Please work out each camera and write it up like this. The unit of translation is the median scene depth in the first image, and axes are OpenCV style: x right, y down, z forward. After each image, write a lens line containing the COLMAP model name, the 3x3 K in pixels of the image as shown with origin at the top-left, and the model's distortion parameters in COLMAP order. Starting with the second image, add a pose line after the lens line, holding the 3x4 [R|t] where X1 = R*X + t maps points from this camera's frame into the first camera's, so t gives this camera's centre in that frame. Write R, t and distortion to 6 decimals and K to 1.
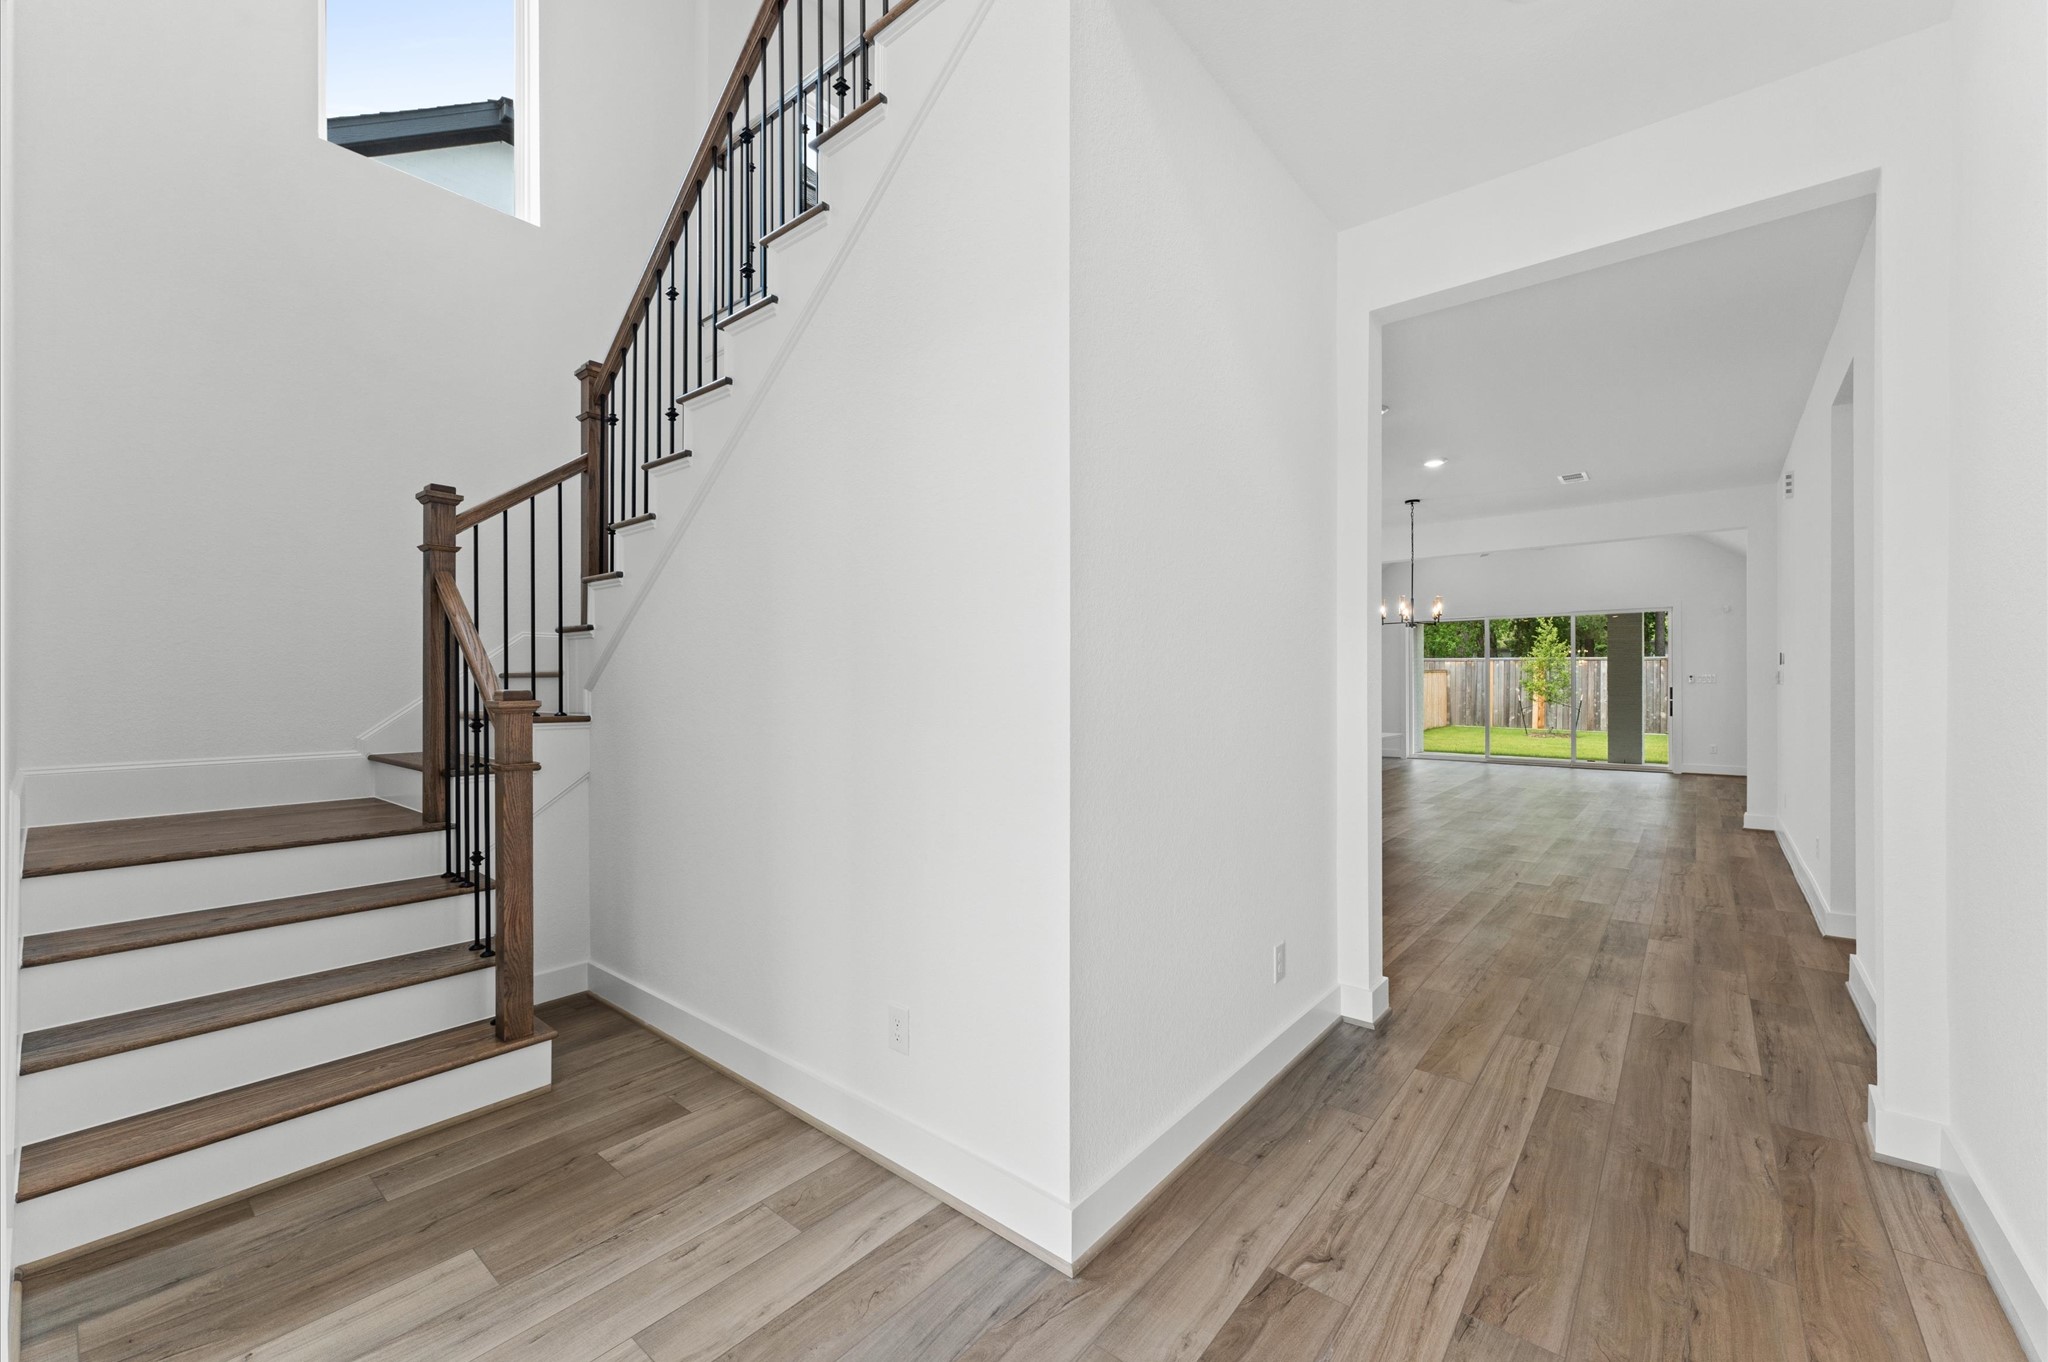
lens RADIAL K [[808.7, 0, 1024.0], [0, 808.7, 681.0], [0, 0, 1]] dist [-0.000245, 0.000064]
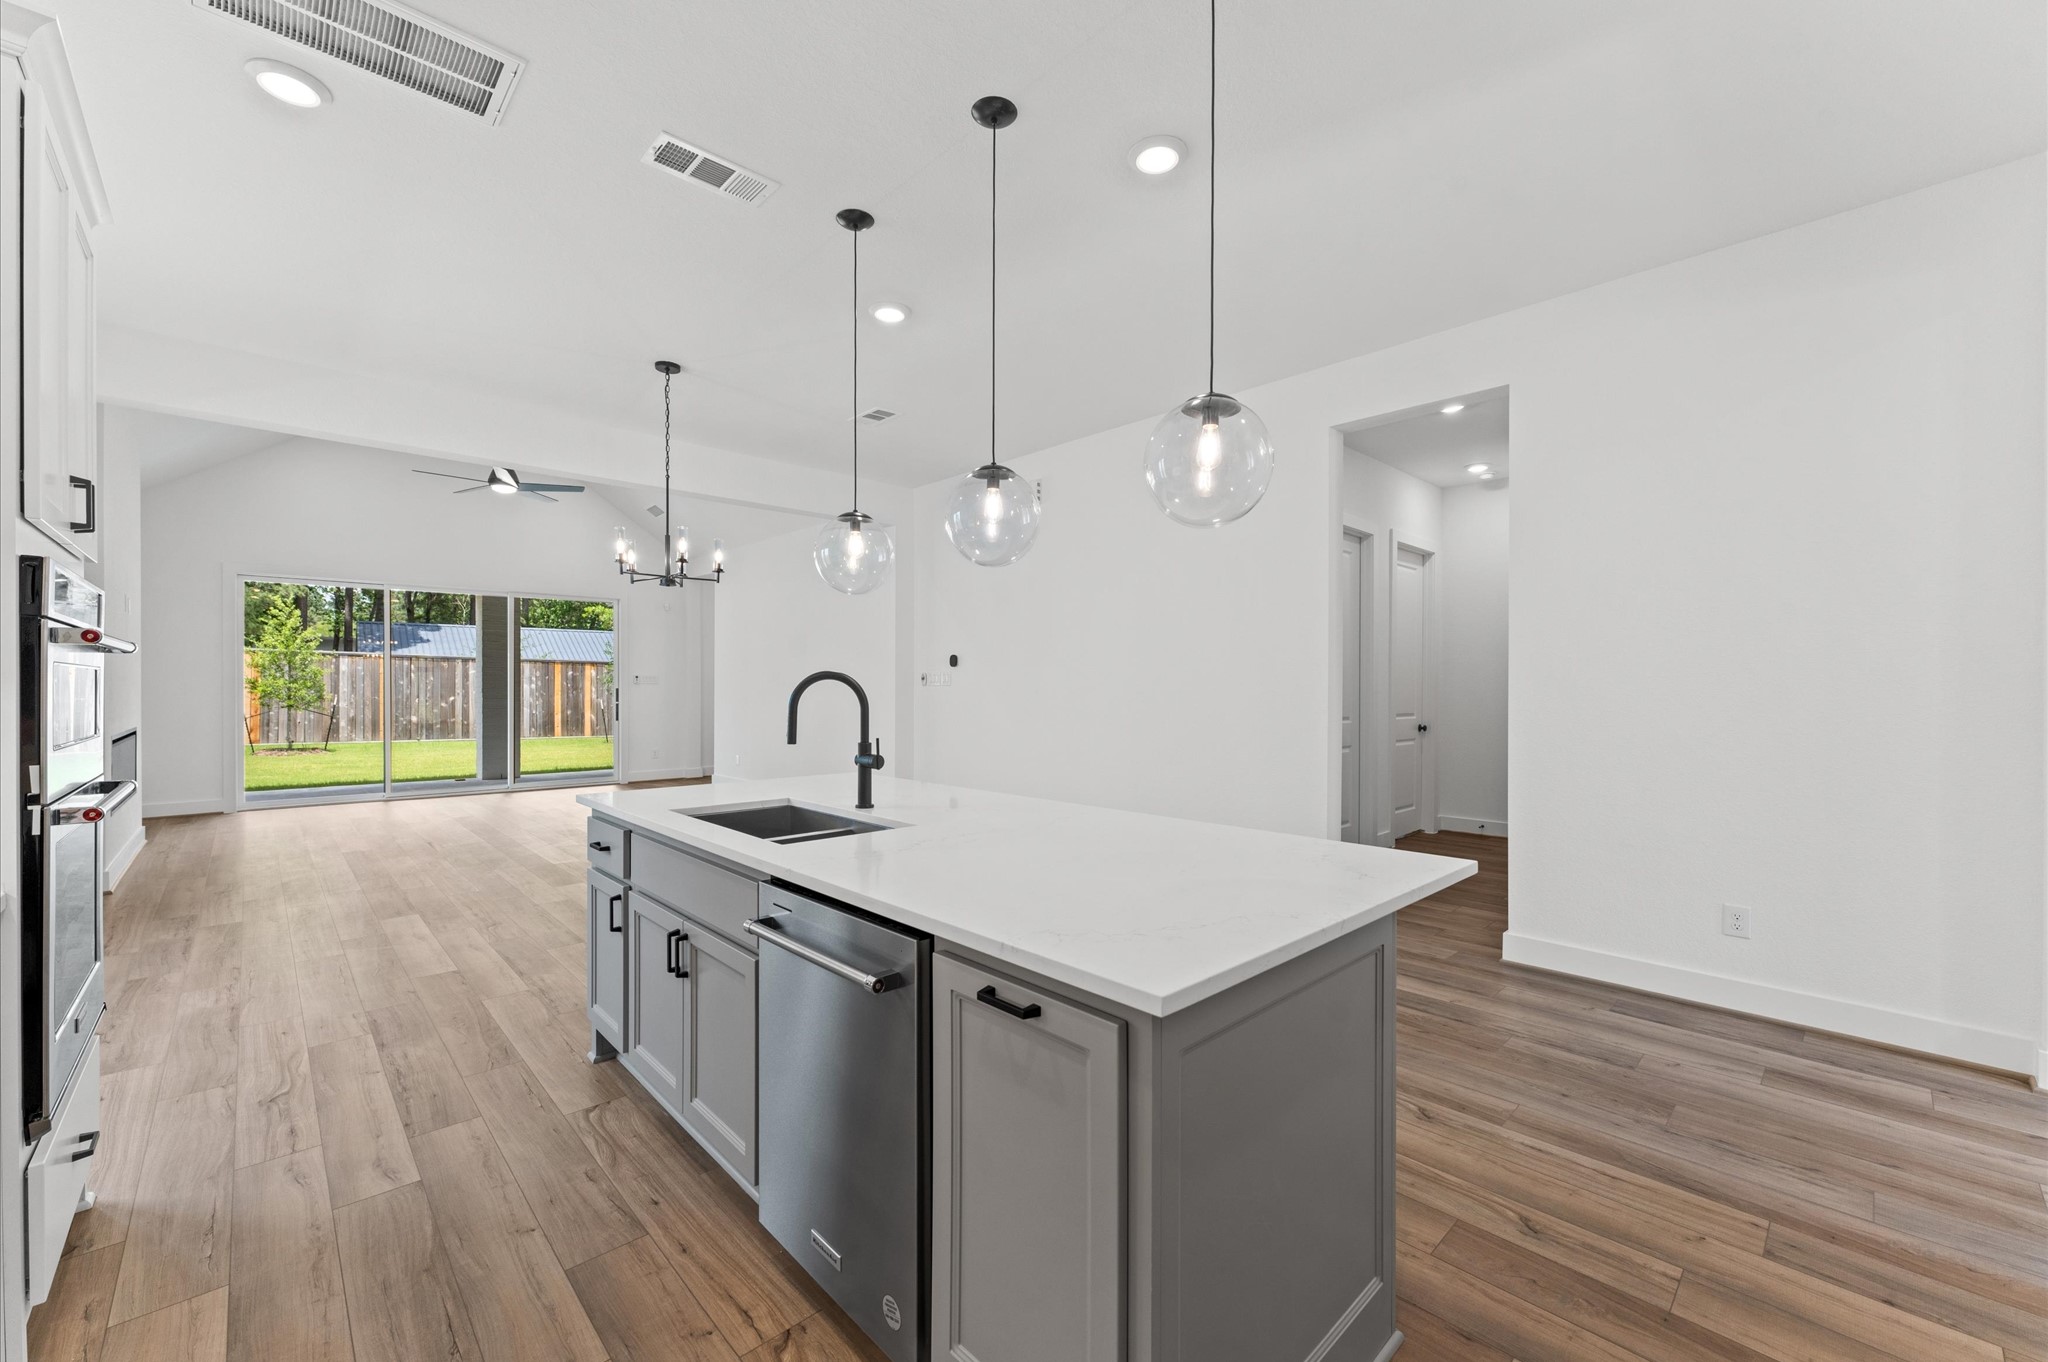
lens RADIAL K [[808.7, 0, 1024.0], [0, 808.7, 681.0], [0, 0, 1]] dist [-0.000245, 0.000064]
pose [[0.113176, 0.005029, 0.993562, -0.188063], [-0.005287, 0.999976, -0.004459, 0.008120], [-0.993561, -0.004748, 0.113200, 2.059495]]
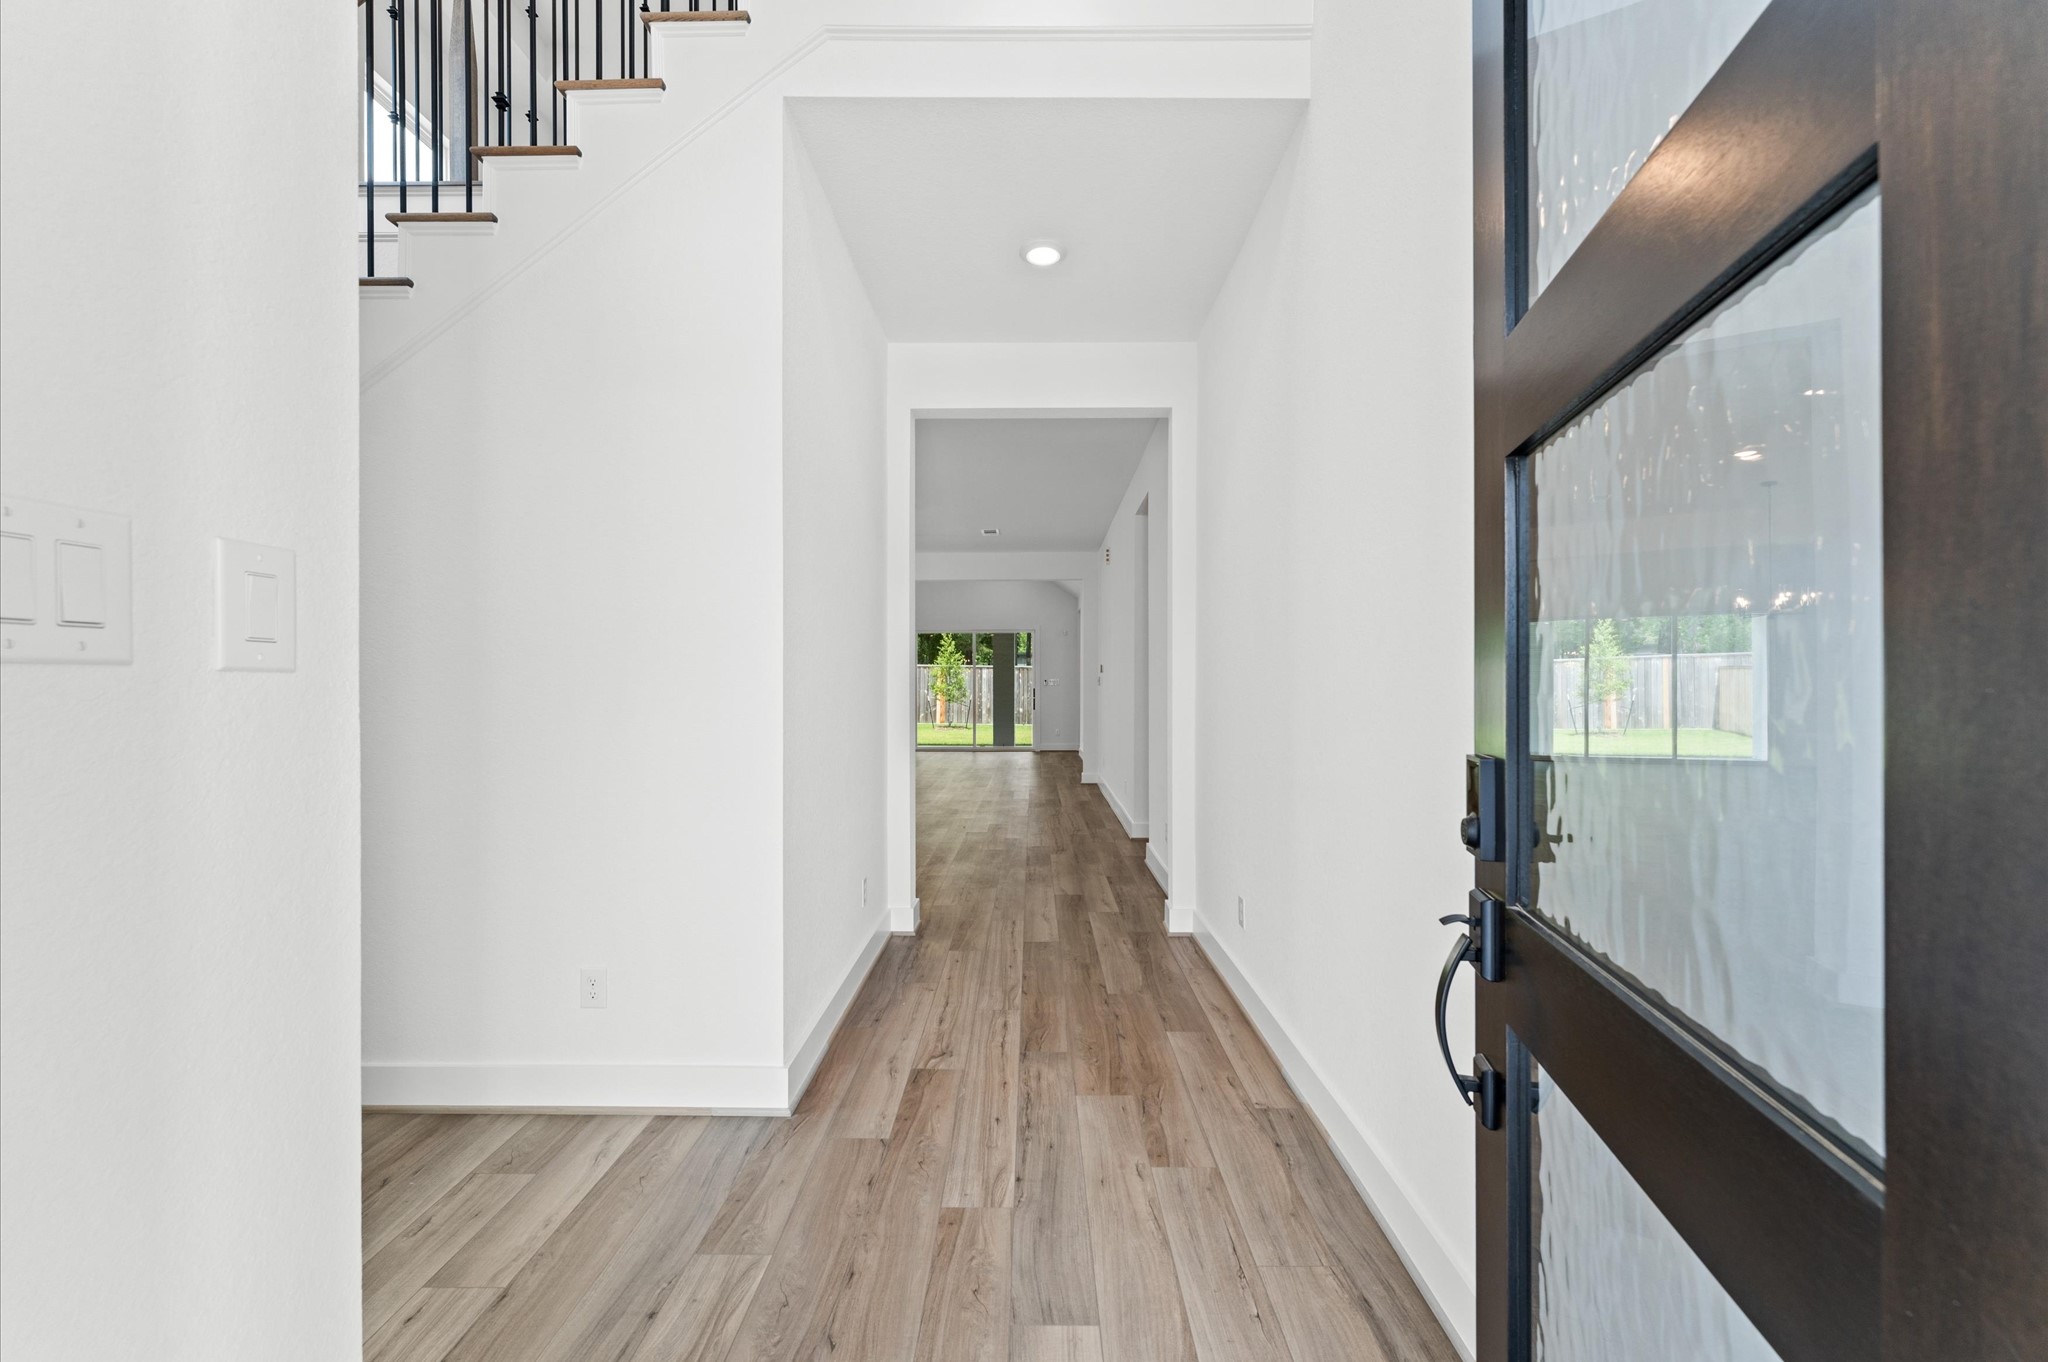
lens RADIAL K [[808.7, 0, 1024.0], [0, 808.7, 681.0], [0, 0, 1]] dist [-0.000245, 0.000064]
pose [[0.774144, 0.005427, 0.632987, -0.364817], [-0.002785, 0.999983, -0.005167, 0.009367], [-0.633004, 0.002237, 0.774146, -0.219764]]
